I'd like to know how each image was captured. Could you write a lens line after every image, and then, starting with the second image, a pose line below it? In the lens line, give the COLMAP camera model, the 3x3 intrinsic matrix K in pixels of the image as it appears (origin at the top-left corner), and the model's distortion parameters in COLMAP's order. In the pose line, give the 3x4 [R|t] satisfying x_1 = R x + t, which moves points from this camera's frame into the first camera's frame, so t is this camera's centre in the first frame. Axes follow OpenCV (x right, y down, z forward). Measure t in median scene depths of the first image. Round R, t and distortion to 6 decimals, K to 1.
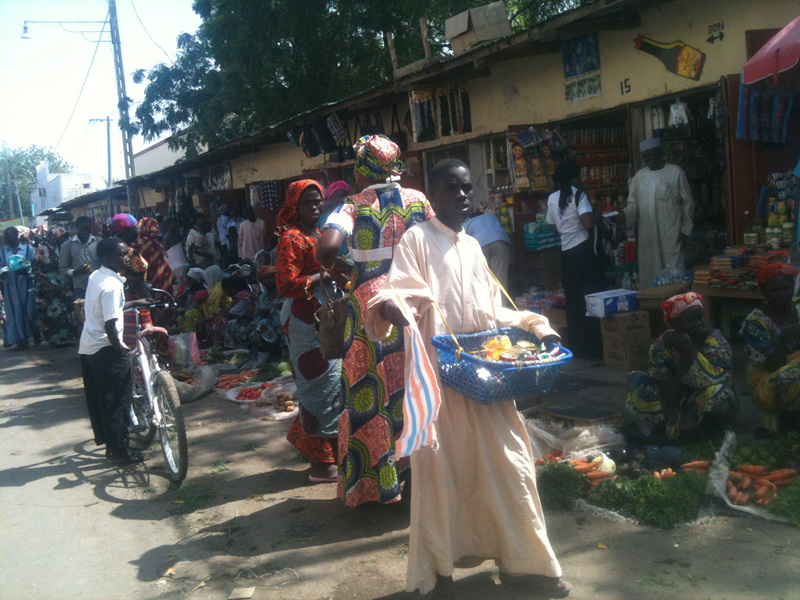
lens RADIAL K [[907.3, 0, 400.0], [0, 907.3, 300.0], [0, 0, 1]] dist [-0.012311, -0.024671]
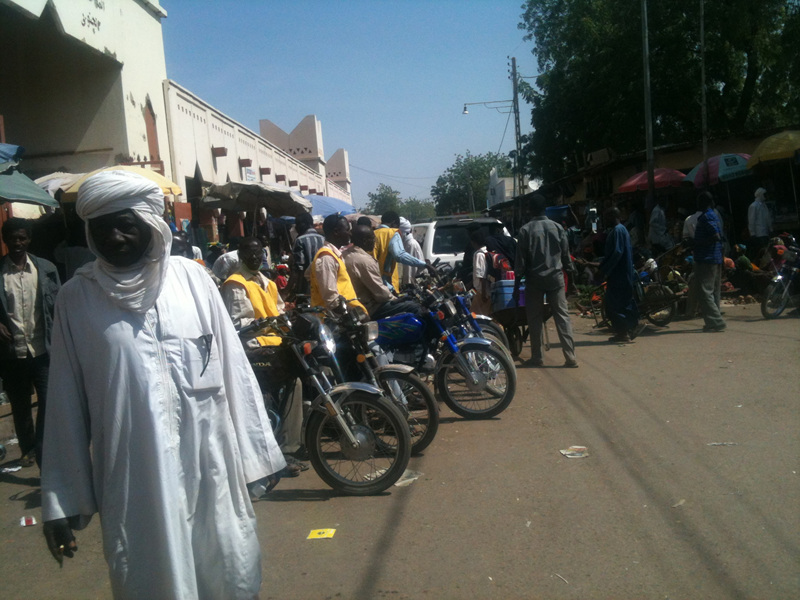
lens RADIAL K [[907.3, 0, 400.0], [0, 907.3, 300.0], [0, 0, 1]] dist [-0.012311, -0.024671]
pose [[0.881604, 0.065952, -0.467360, 0.104892], [-0.062632, 0.997779, 0.022658, 0.010922], [0.467816, 0.009297, 0.883777, -0.198351]]
